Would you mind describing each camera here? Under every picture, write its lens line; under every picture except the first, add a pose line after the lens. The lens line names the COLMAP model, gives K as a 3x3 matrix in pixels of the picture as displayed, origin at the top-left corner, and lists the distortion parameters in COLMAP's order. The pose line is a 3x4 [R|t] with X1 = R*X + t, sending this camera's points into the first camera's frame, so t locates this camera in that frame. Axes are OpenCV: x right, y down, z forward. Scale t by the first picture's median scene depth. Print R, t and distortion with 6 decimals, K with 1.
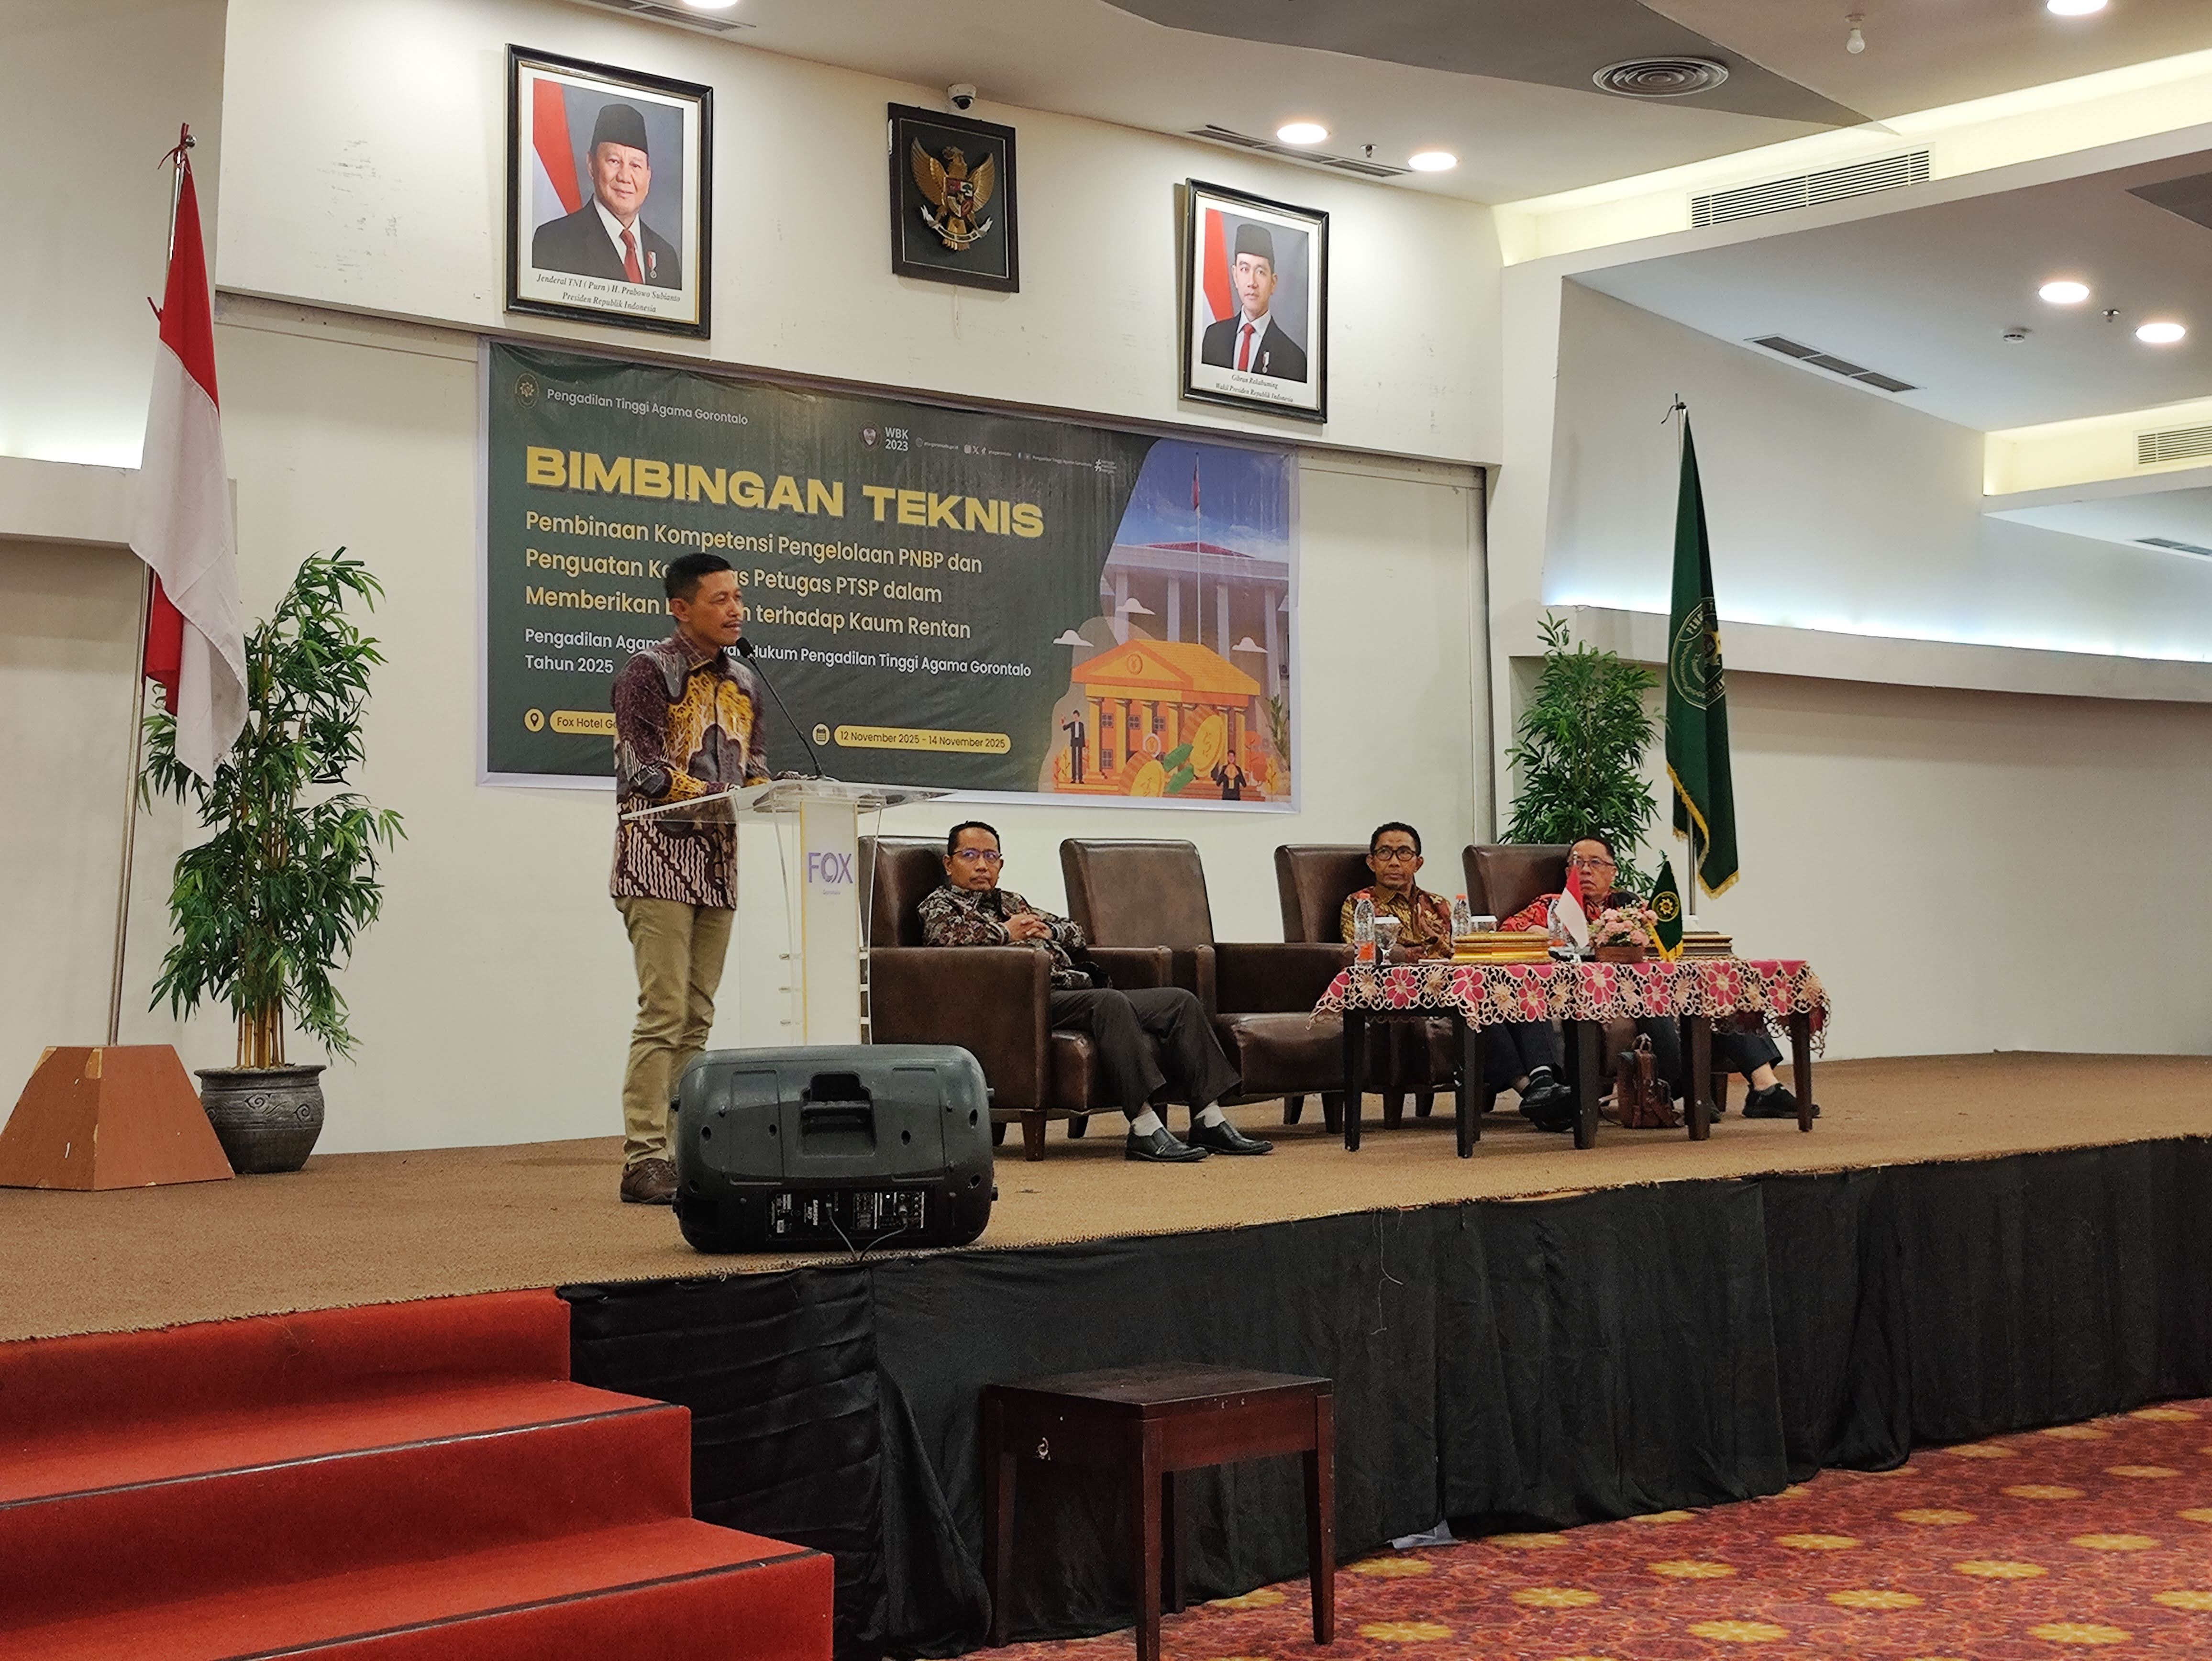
lens RADIAL K [[3243.3, 0, 1103.4], [0, 3243.3, 842.6], [0, 0, 1]] dist [-0.012610, 0.814971]
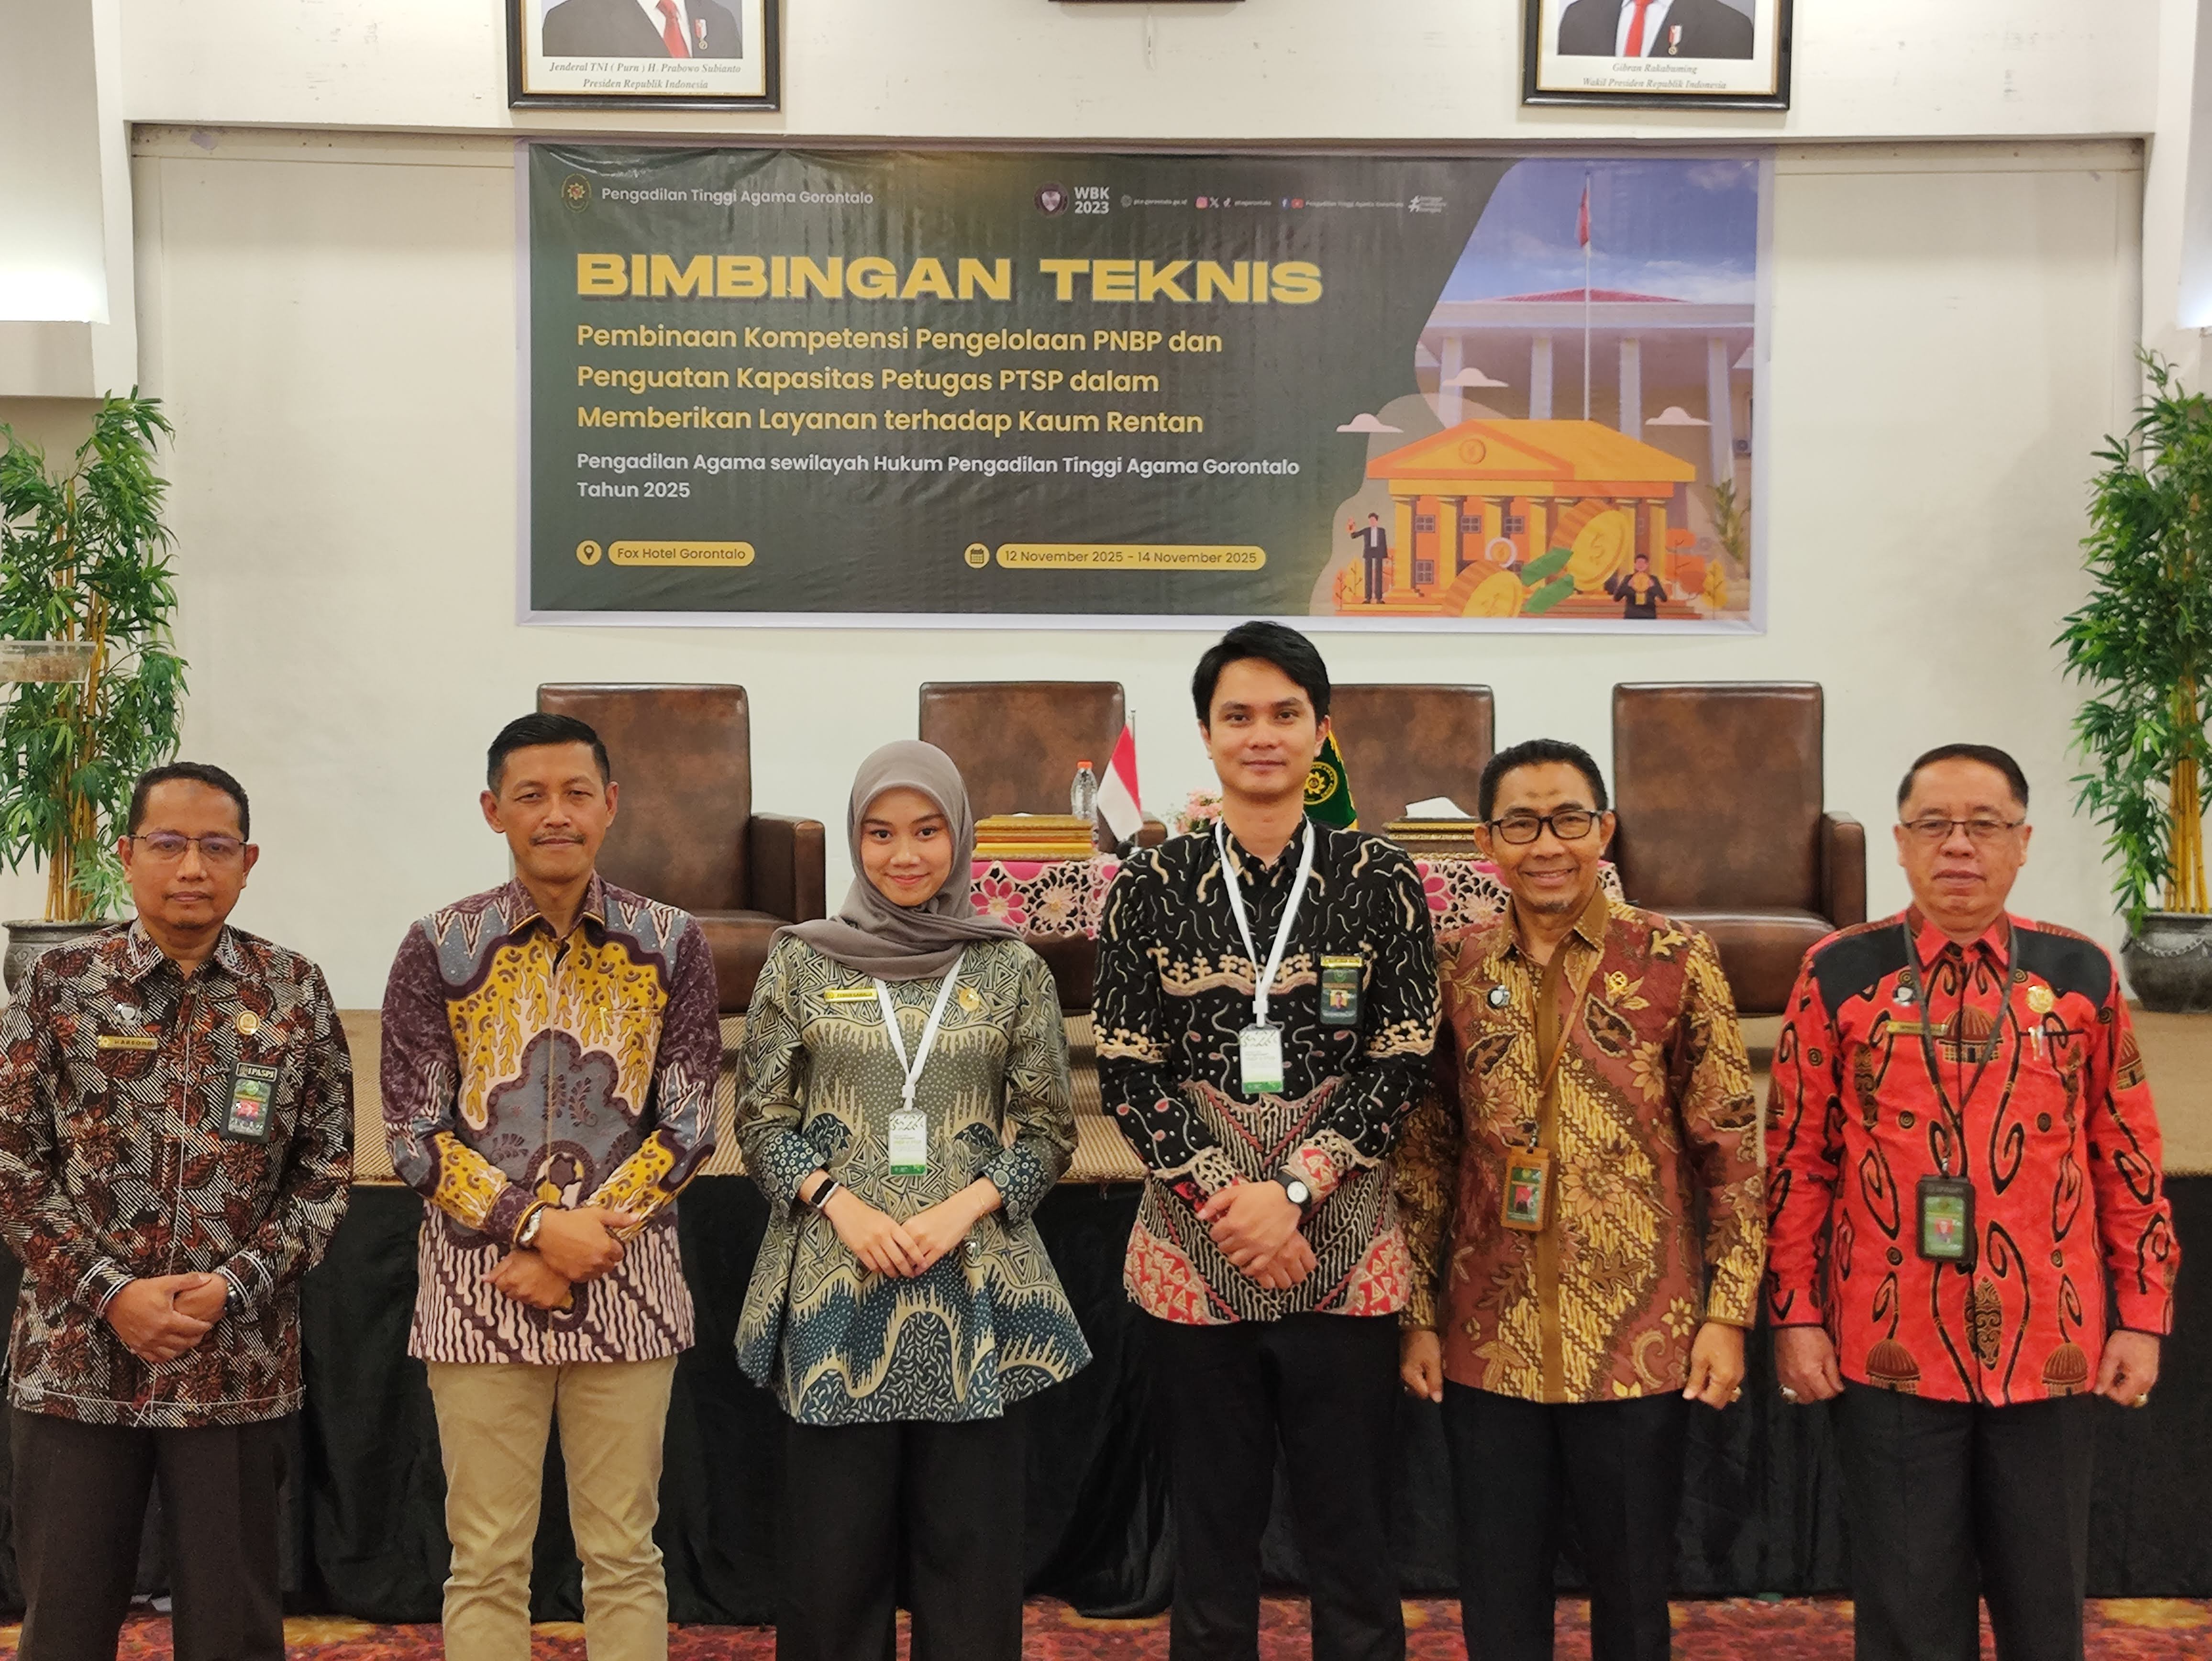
lens RADIAL K [[3243.3, 0, 1103.4], [0, 3243.3, 842.6], [0, 0, 1]] dist [-0.012610, 0.814971]
pose [[0.763749, 0.012419, -0.645394, 0.487087], [0.011889, 0.999375, 0.033300, 0.014244], [0.645404, -0.033106, 0.763124, 0.355373]]
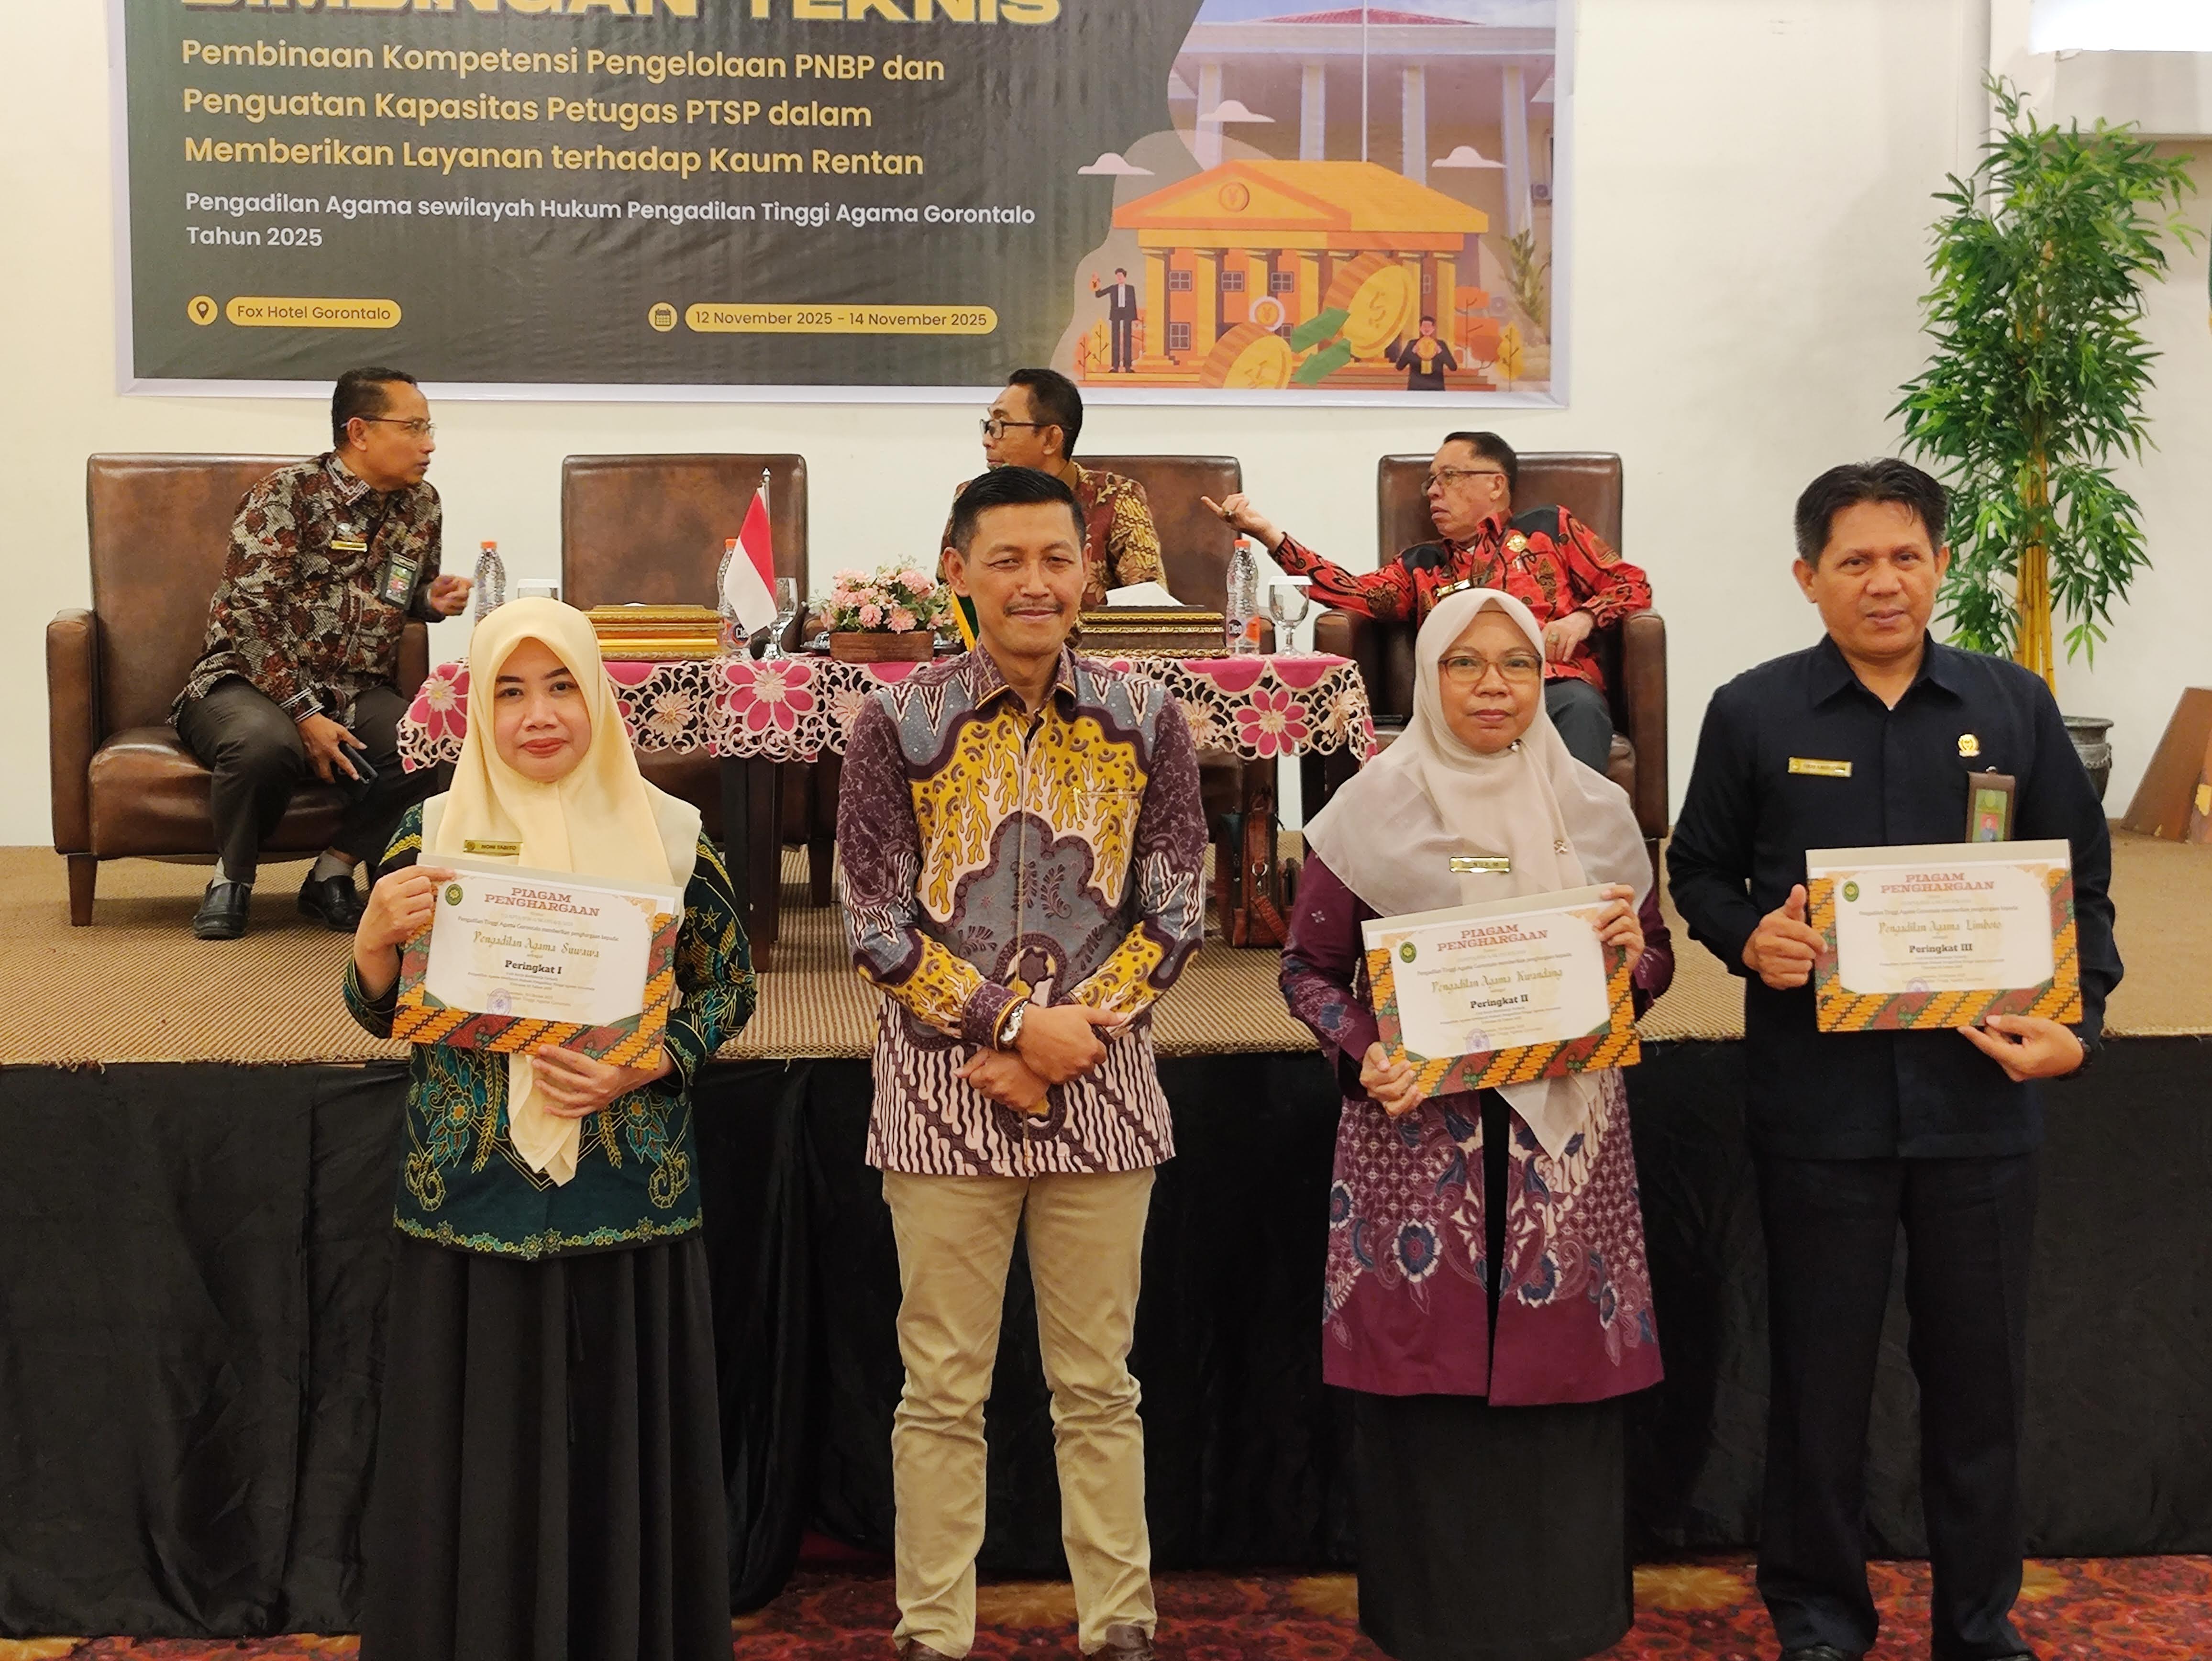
lens RADIAL K [[3209.1, 0, 1109.0], [0, 3209.1, 784.1], [0, 0, 1]] dist [-0.010175, 0.787753]
pose [[0.790423, 0.030745, -0.611790, 0.441021], [0.015099, 0.997458, 0.069635, 0.023442], [0.612375, -0.064278, 0.787950, 0.466333]]
